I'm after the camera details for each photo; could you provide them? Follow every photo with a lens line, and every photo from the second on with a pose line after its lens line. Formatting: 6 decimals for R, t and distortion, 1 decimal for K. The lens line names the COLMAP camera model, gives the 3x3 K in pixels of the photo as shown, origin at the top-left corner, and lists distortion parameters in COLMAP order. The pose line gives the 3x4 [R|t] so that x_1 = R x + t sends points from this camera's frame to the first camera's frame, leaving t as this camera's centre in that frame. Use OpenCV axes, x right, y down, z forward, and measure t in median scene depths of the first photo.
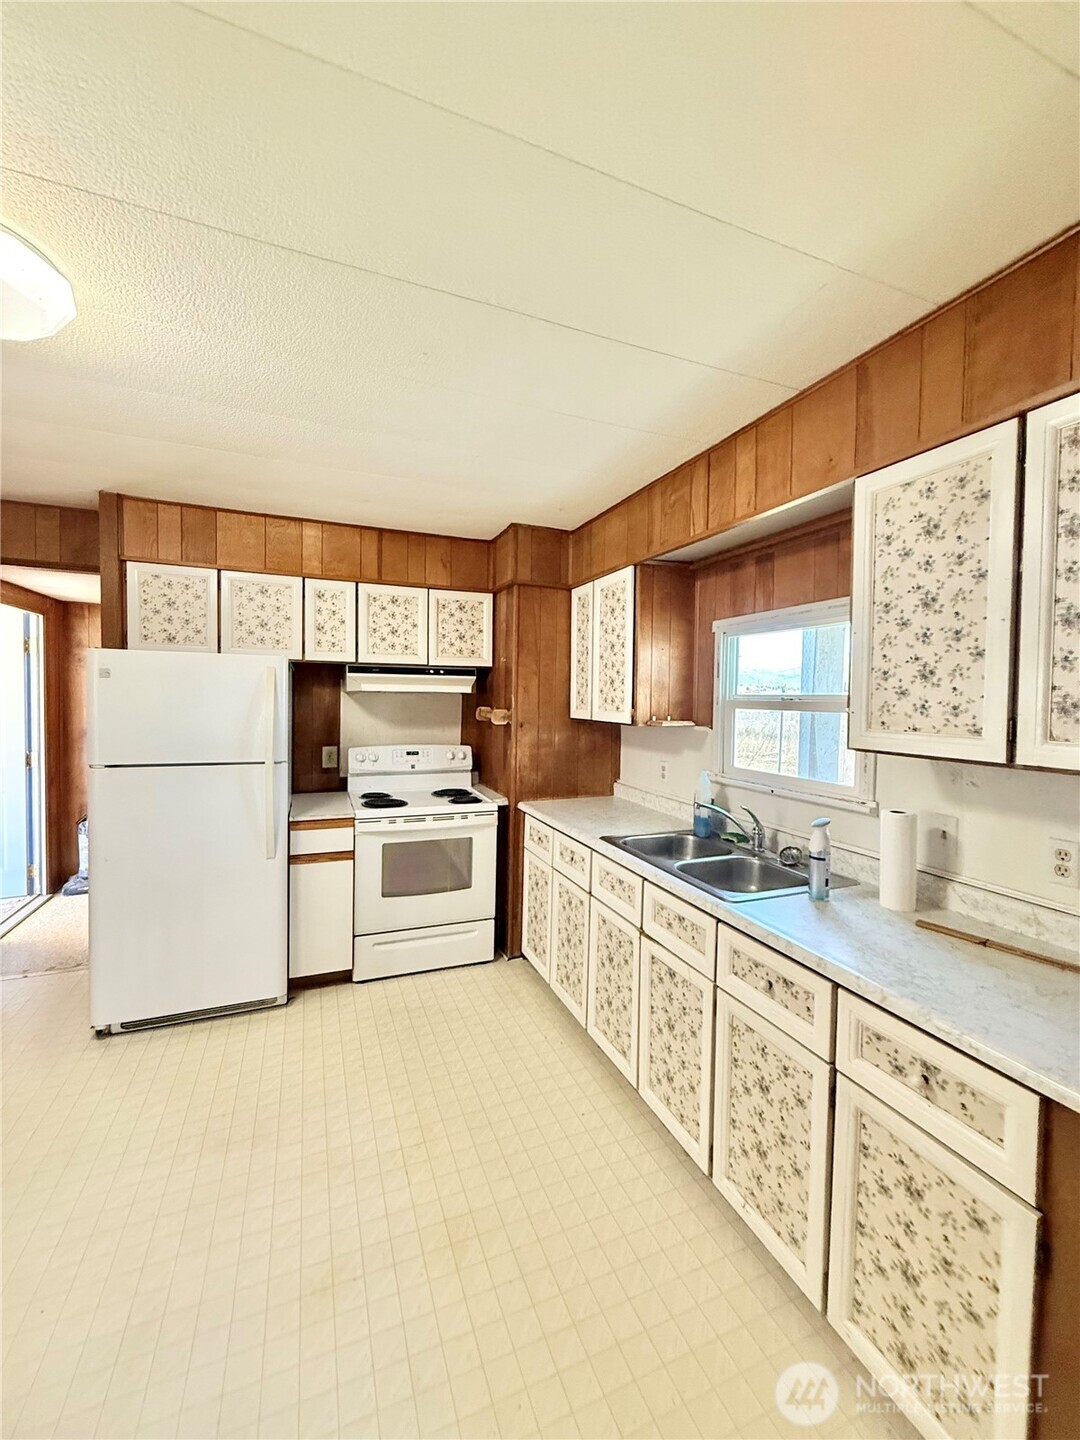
lens RADIAL K [[571.0, 0, 540.5], [0, 571.0, 714.3], [0, 0, 1]] dist [-0.000722, 0.000553]
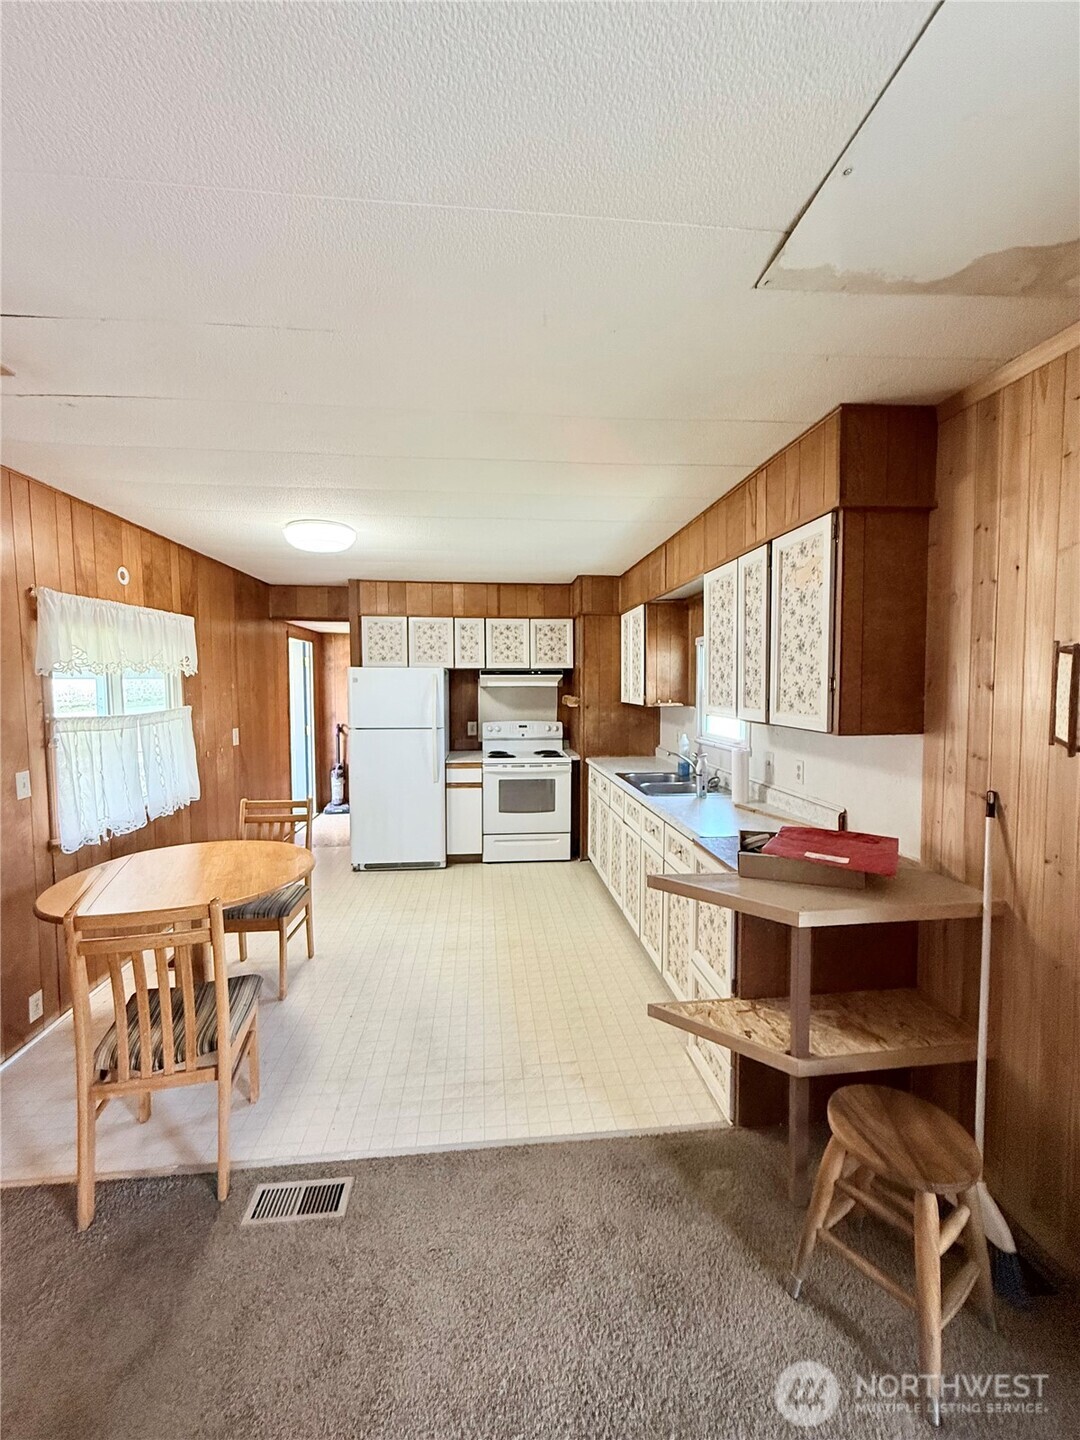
lens RADIAL K [[574.2, 0, 541.8], [0, 574.2, 713.4], [0, 0, 1]] dist [-0.001671, -0.000195]
pose [[0.959980, -0.002988, -0.280053, 0.279397], [0.007938, 0.999832, 0.016545, 0.009671], [0.279956, -0.018106, 0.959842, -0.500577]]
